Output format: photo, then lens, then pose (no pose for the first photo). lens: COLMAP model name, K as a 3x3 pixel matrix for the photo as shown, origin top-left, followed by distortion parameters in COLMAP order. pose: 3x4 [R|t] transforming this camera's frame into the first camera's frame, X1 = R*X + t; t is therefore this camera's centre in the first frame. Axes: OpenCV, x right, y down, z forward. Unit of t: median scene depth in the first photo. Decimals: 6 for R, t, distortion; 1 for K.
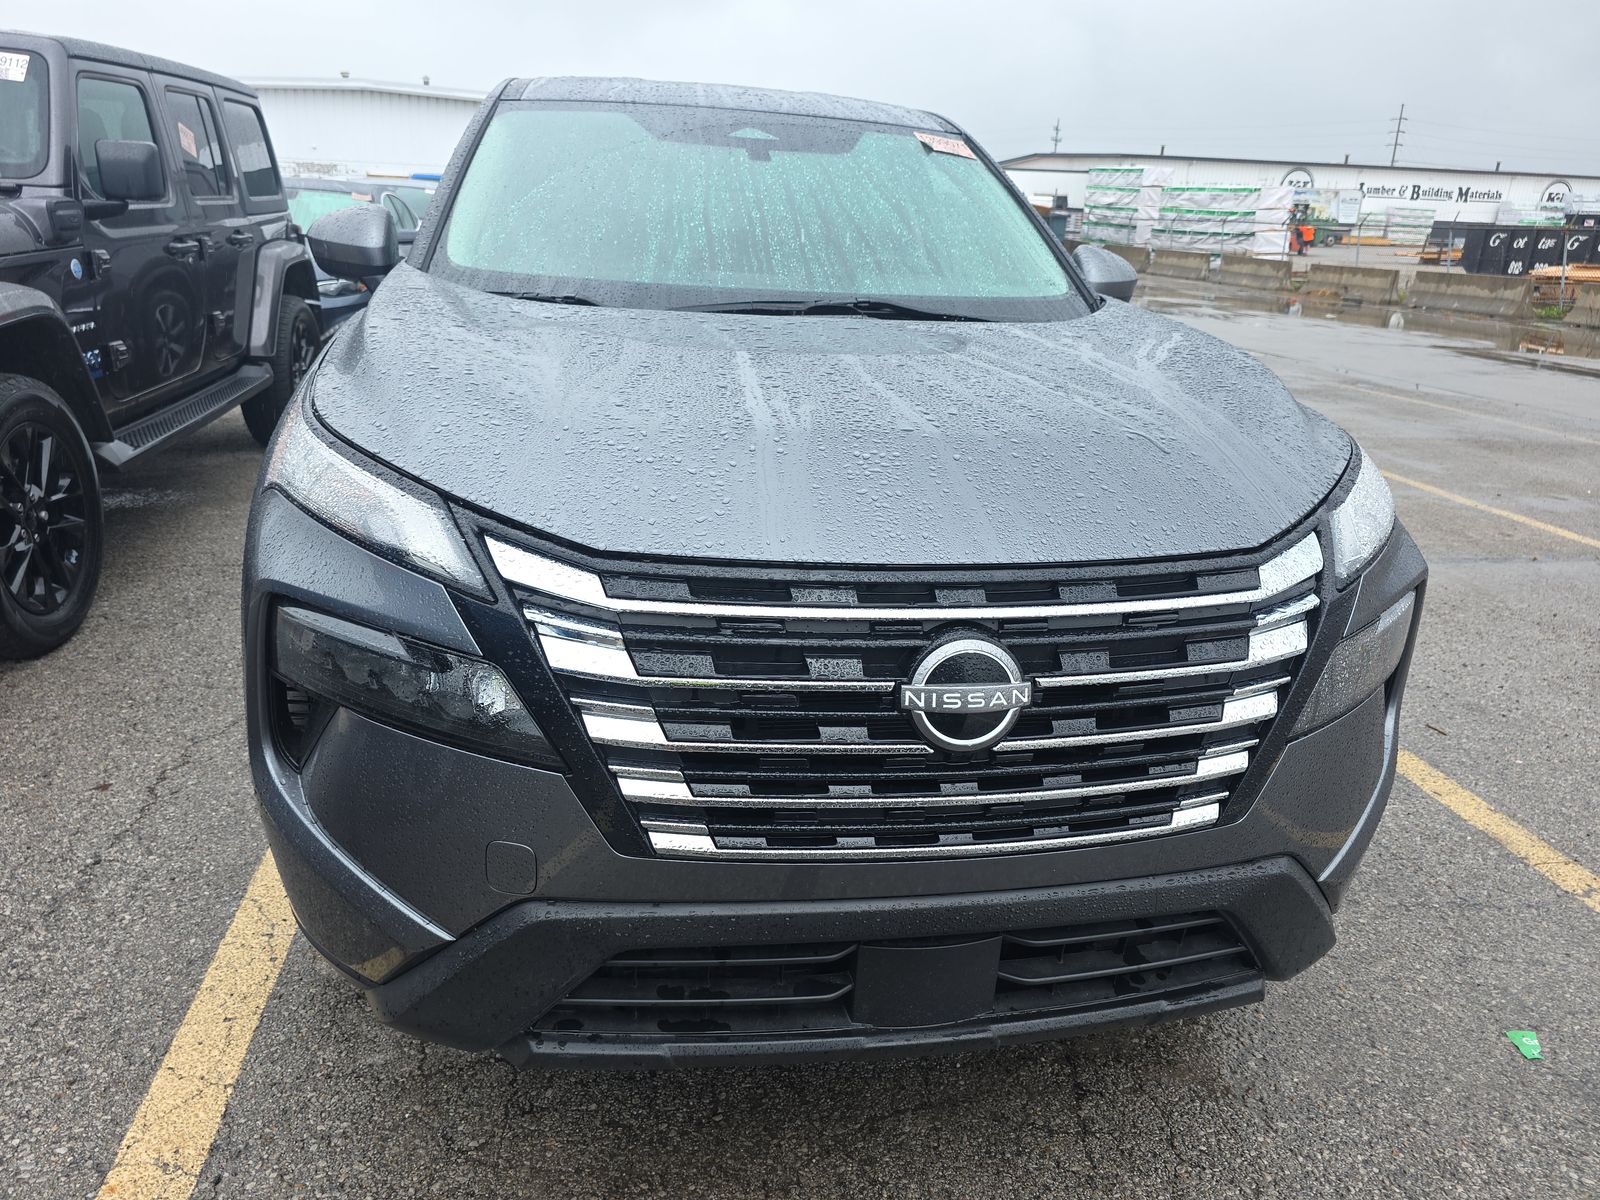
lens RADIAL K [[1084.5, 0, 801.9], [0, 1084.5, 600.5], [0, 0, 1]] dist [0.038840, -0.029514]
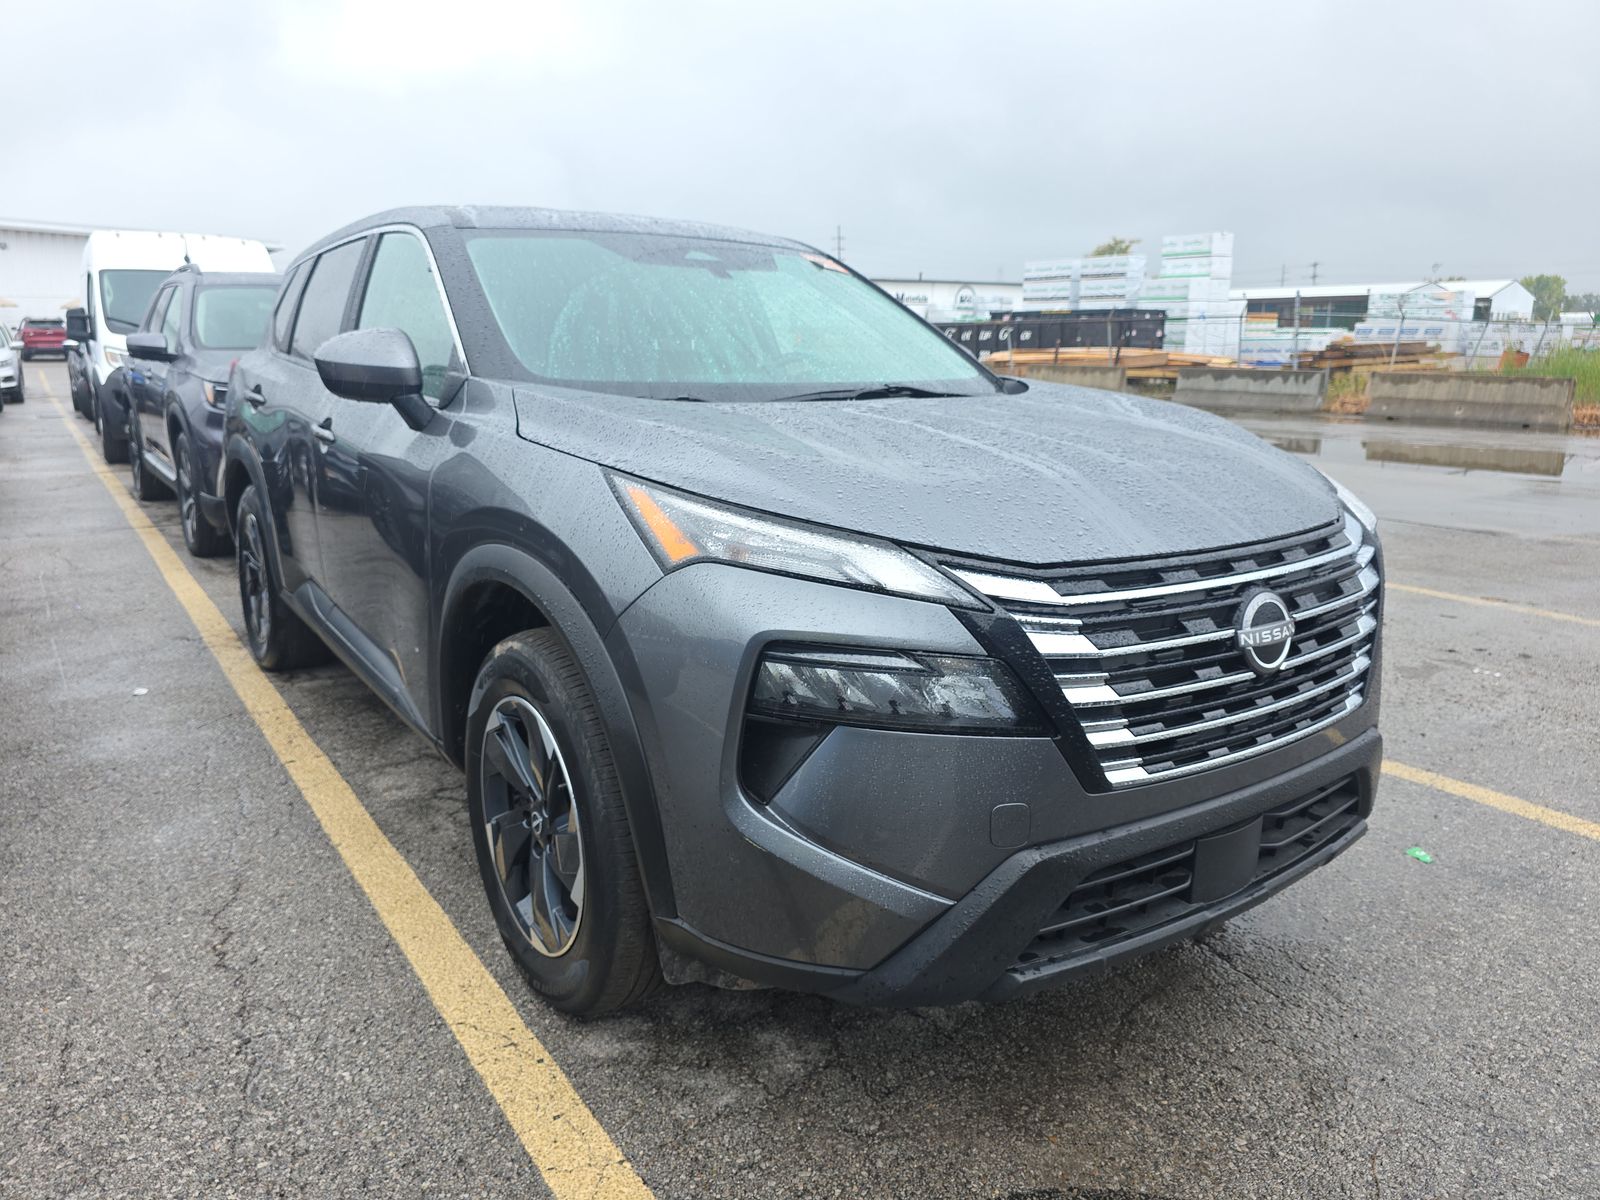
lens RADIAL K [[1084.5, 0, 794.8], [0, 1084.5, 598.7], [0, 0, 1]] dist [0.038840, -0.029514]
pose [[0.908341, -0.136711, 0.395256, -0.949728], [0.173693, 0.983022, -0.059156, 0.020523], [-0.380458, 0.122387, 0.916664, -0.080025]]
